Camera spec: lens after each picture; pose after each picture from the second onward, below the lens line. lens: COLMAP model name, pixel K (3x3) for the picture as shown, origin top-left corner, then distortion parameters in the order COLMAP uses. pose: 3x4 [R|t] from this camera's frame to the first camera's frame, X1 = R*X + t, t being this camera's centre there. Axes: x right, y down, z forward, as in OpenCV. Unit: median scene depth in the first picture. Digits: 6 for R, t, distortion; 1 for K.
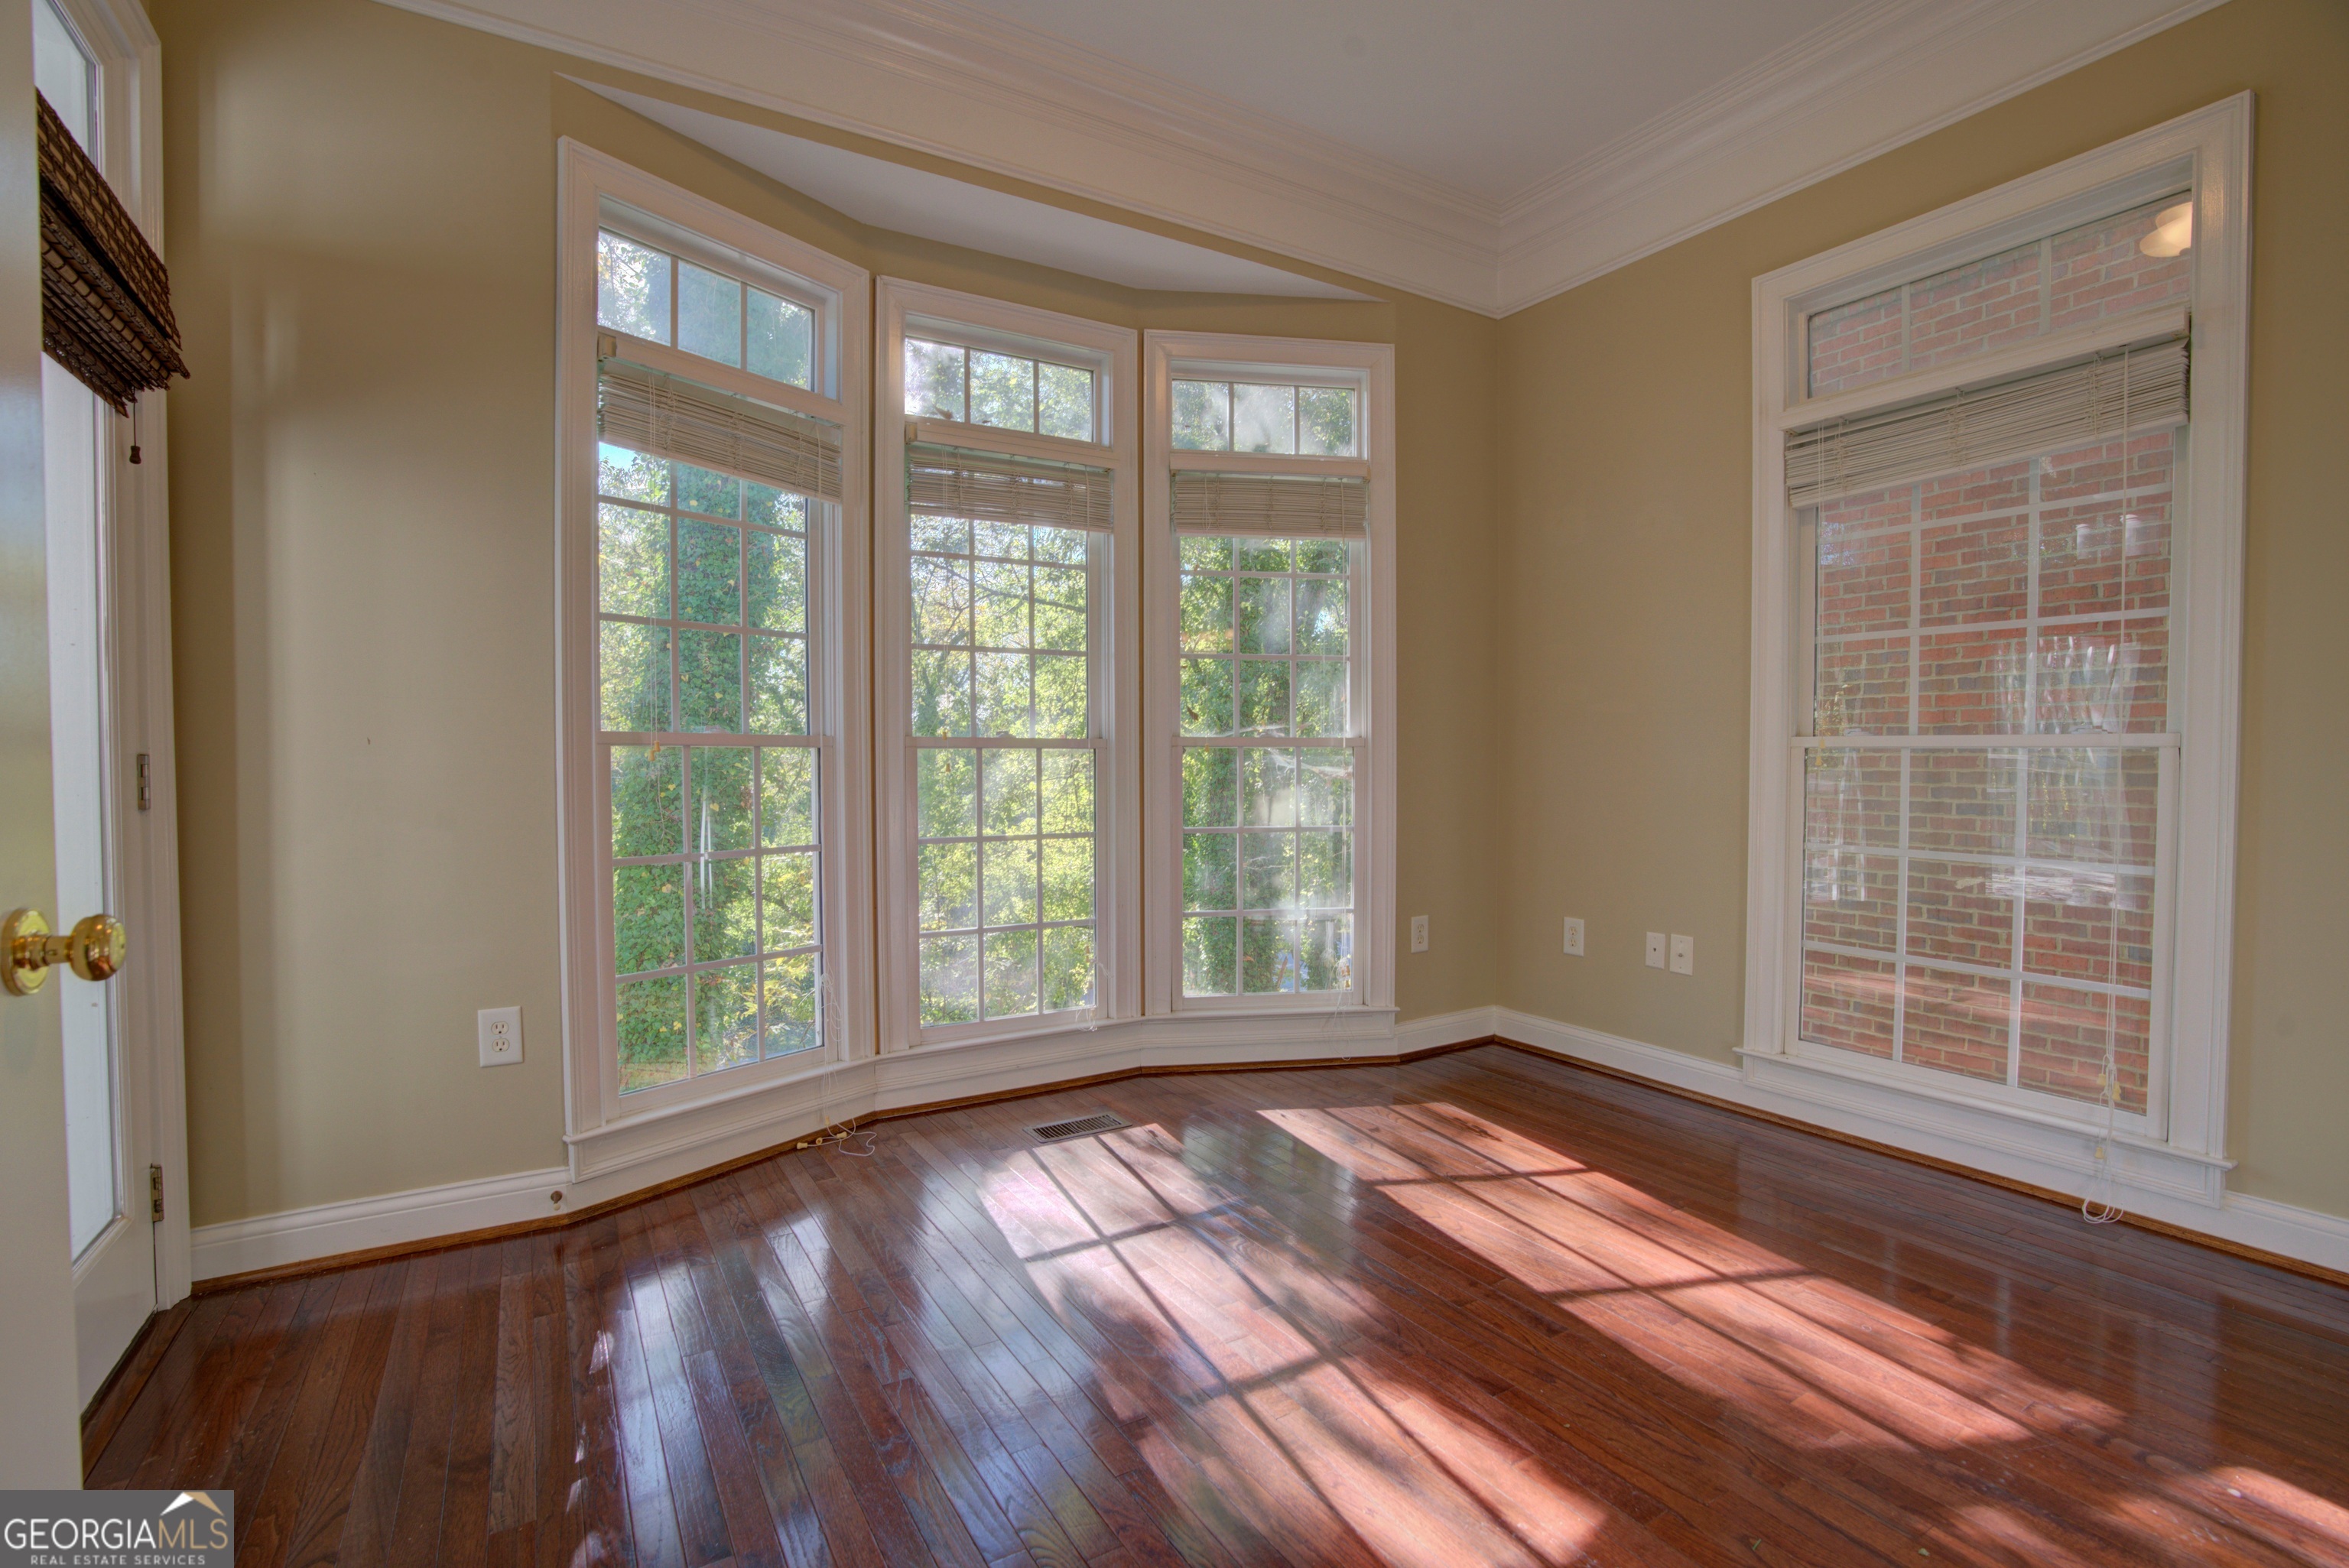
lens RADIAL K [[1073.1, 0, 1171.1], [0, 1073.1, 786.9], [0, 0, 1]] dist [-0.070220, 0.028918]
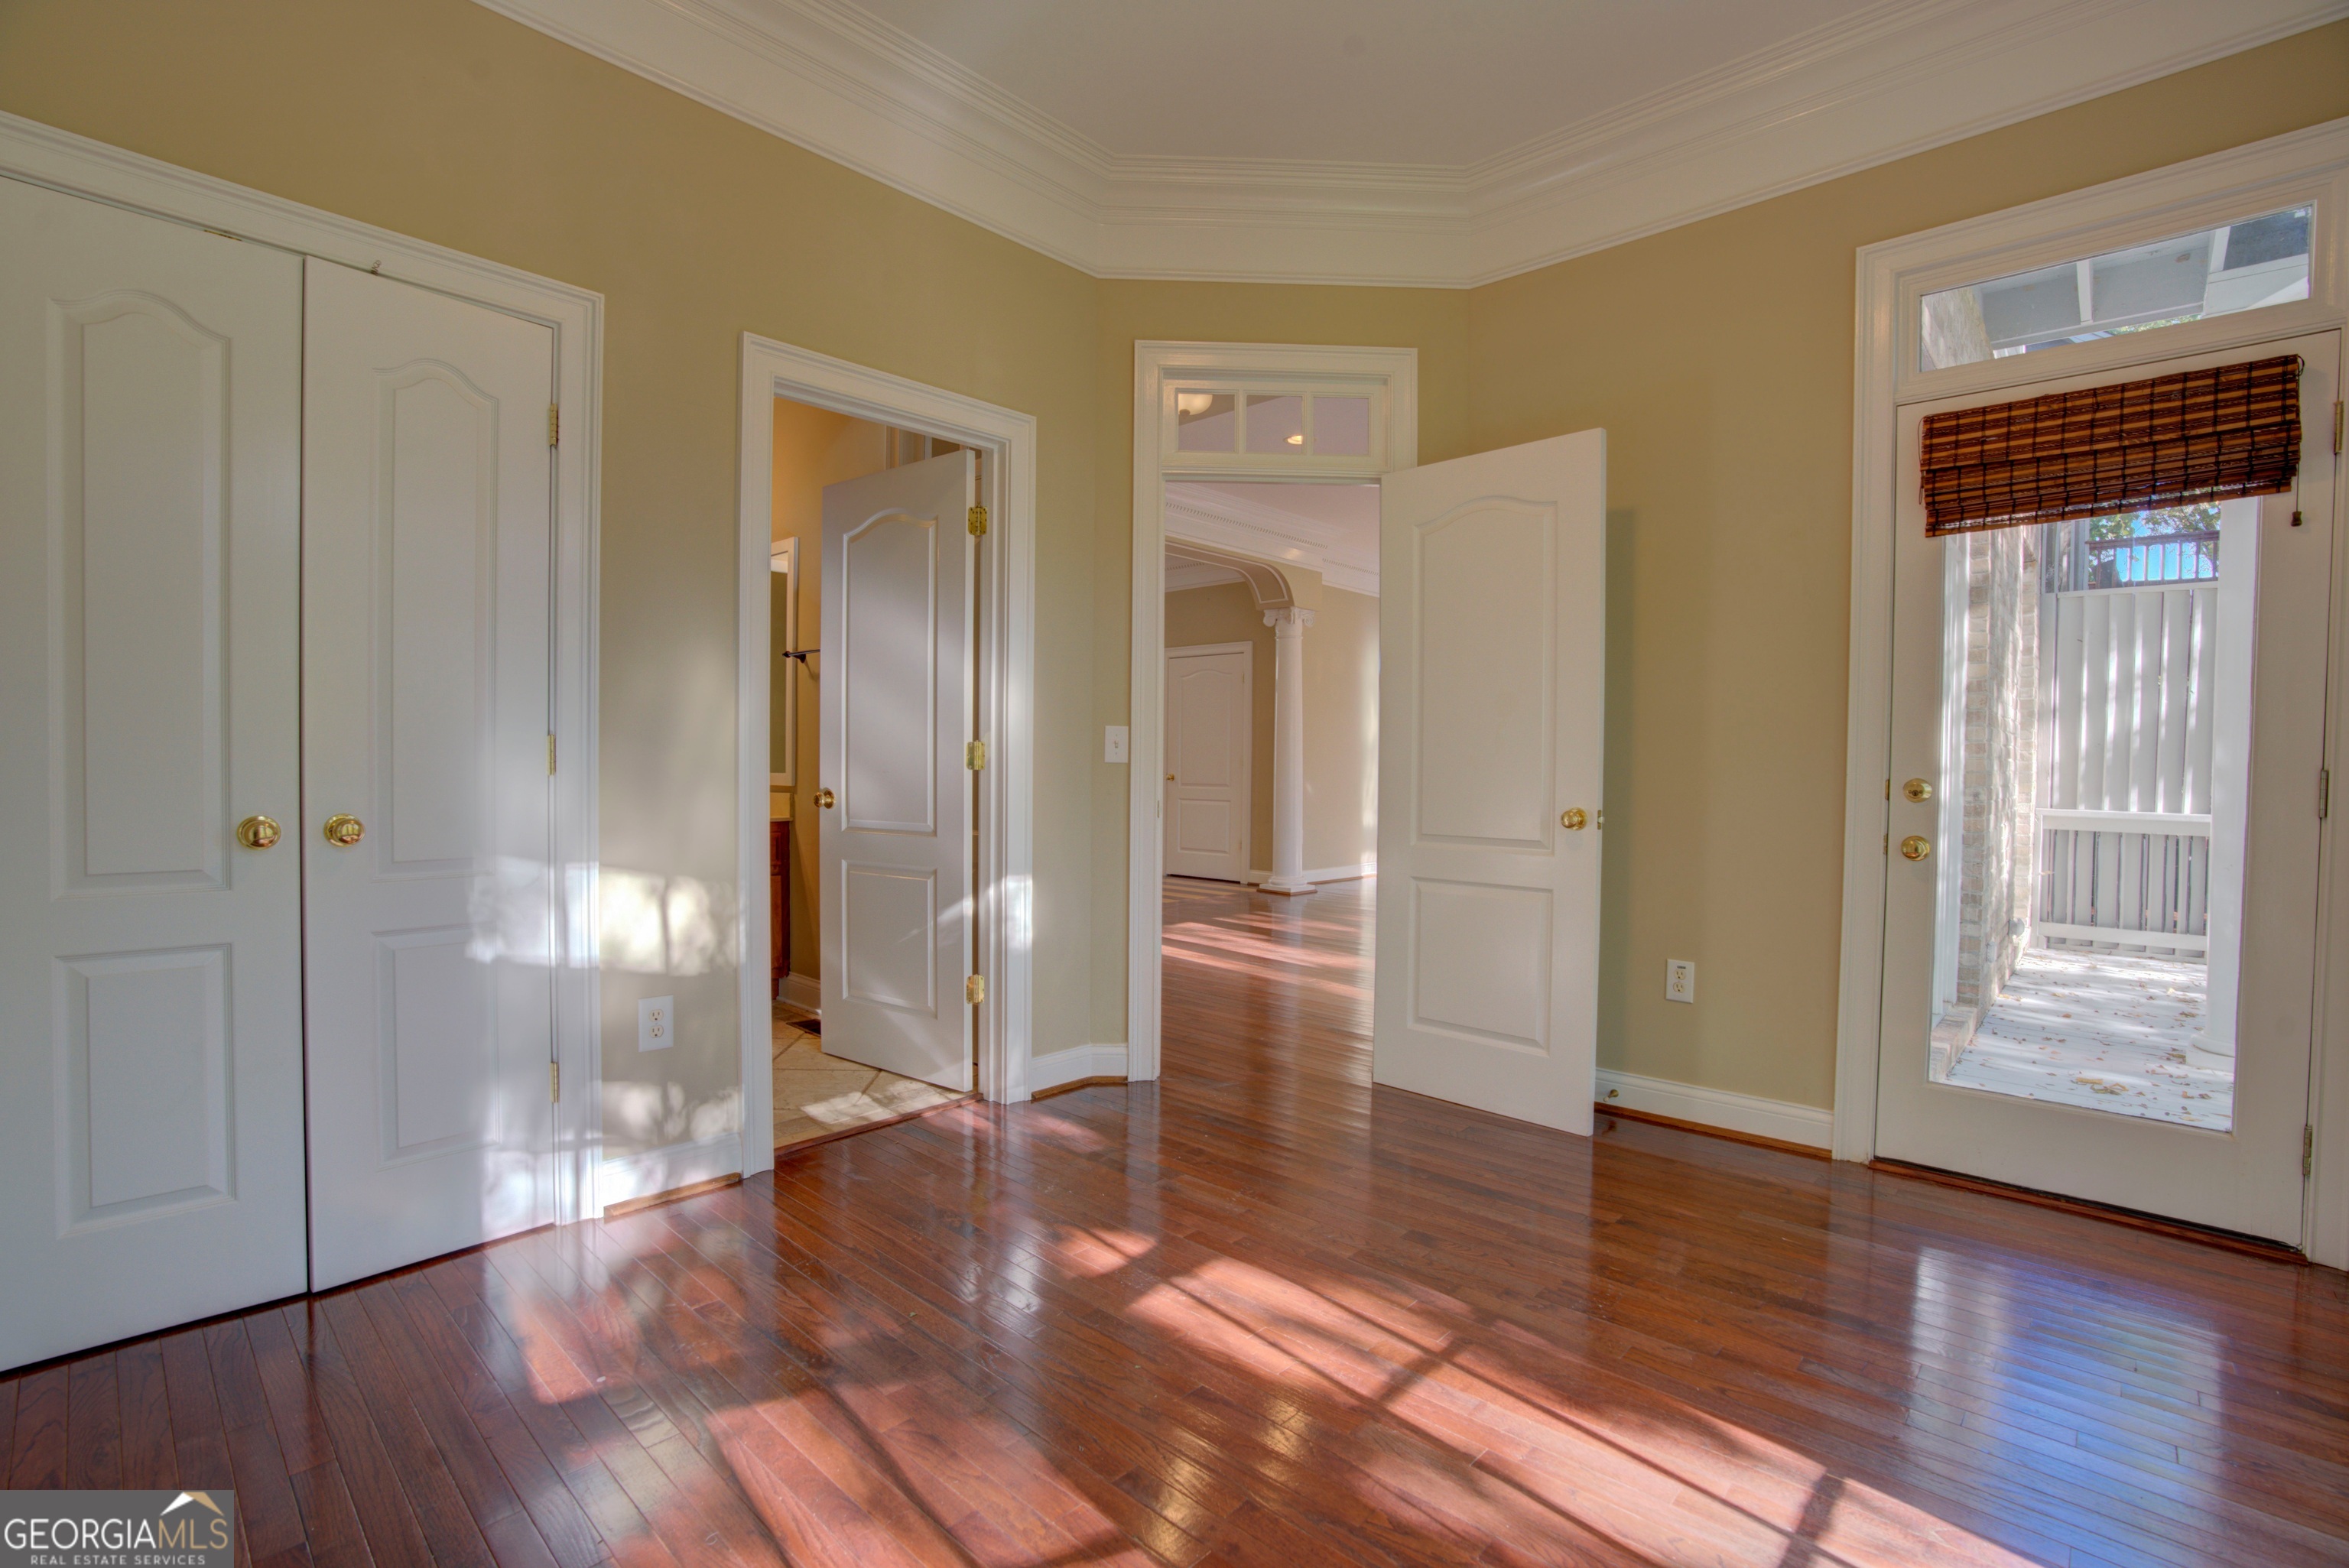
lens RADIAL K [[1073.1, 0, 1171.1], [0, 1073.1, 786.9], [0, 0, 1]] dist [-0.070220, 0.028918]
pose [[-0.960490, 0.003173, -0.278297, 0.615673], [-0.013276, 0.998274, 0.057200, -0.066389], [0.277998, 0.058635, -0.958790, 1.914547]]
